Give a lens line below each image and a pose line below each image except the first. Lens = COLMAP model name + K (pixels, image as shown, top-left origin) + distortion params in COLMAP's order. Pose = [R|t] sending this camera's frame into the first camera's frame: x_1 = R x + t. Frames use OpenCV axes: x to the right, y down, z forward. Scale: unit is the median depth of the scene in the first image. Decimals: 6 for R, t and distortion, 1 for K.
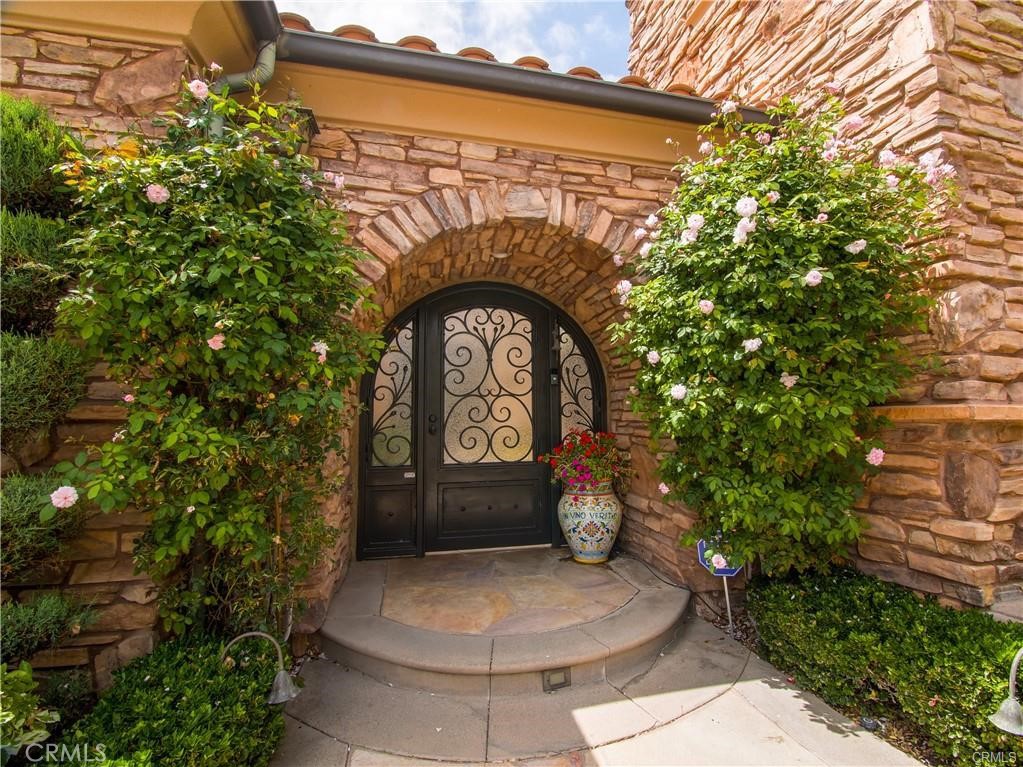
lens RADIAL K [[507.9, 0, 511.9], [0, 507.9, 375.6], [0, 0, 1]] dist [-0.021761, -0.002862]
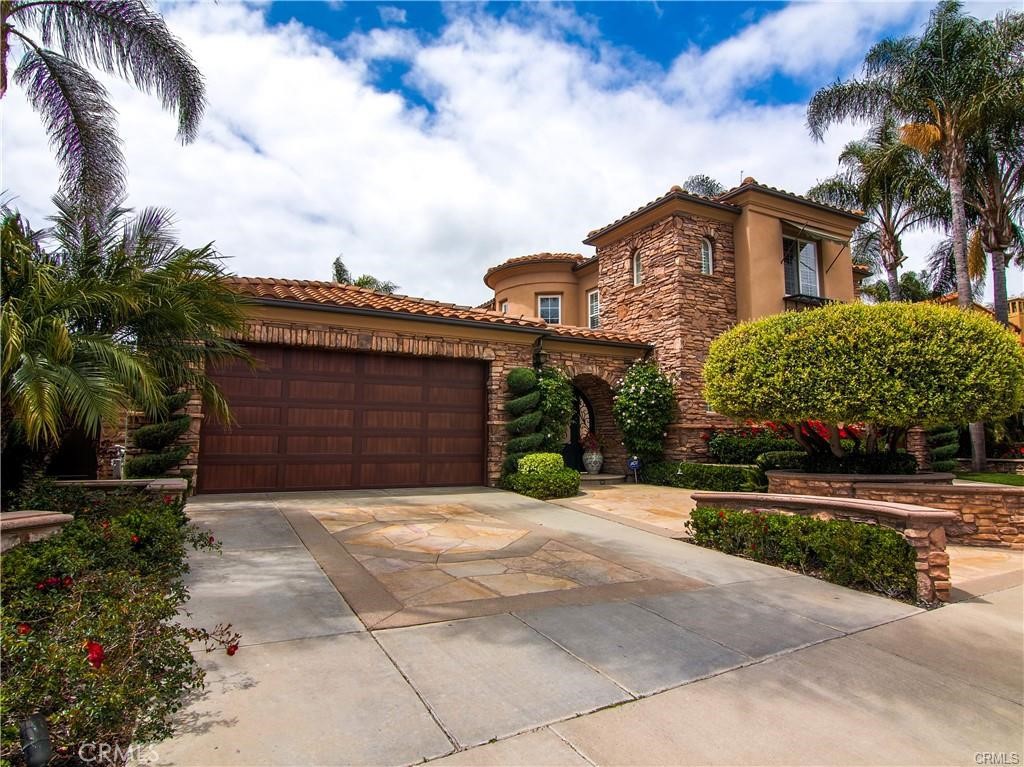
lens RADIAL K [[642.9, 0, 513.8], [0, 642.9, 384.7], [0, 0, 1]] dist [-0.007522, -0.001293]
pose [[0.968086, 0.025406, 0.249326, -2.169575], [-0.022976, 0.999656, -0.012651, -0.202847], [-0.249561, 0.006519, 0.968337, -4.463026]]
